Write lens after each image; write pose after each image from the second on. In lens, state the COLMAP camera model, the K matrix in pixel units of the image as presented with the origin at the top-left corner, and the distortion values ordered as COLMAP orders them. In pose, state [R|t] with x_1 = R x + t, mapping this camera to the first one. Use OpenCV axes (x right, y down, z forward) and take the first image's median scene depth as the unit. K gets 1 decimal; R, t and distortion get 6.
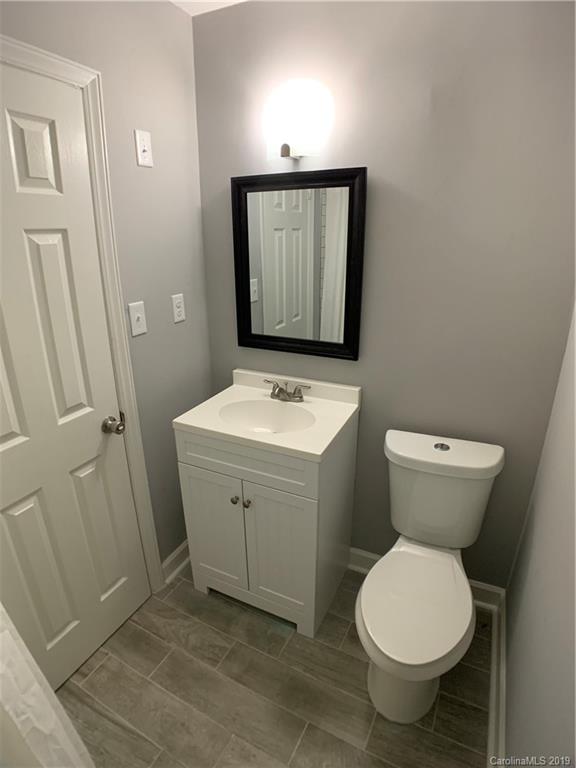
lens RADIAL K [[403.0, 0, 288.0], [0, 403.0, 384.0], [0, 0, 1]] dist [-0.119664, 0.028080]
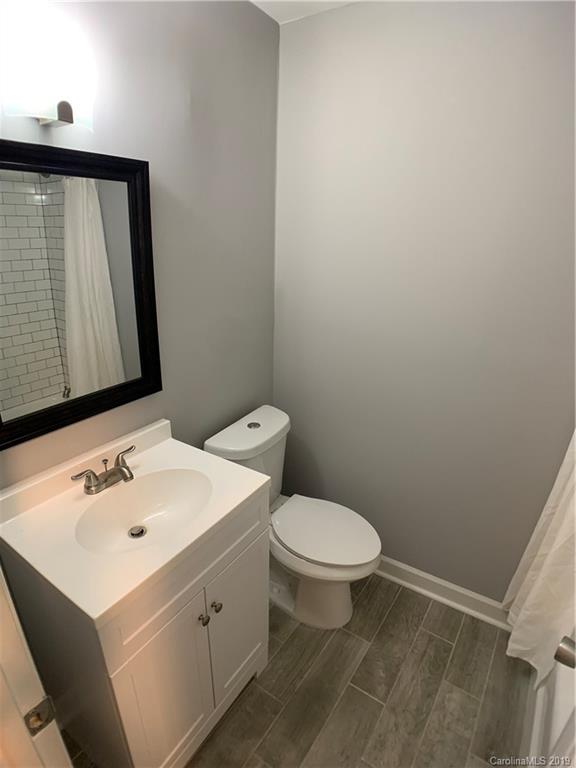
lens RADIAL K [[403.0, 0, 288.0], [0, 403.0, 384.0], [0, 0, 1]] dist [-0.119664, 0.028080]
pose [[0.113341, -0.336574, 0.934811, -0.663202], [0.323451, 0.902119, 0.285587, -0.254363], [-0.939432, 0.269997, 0.211113, 0.640510]]
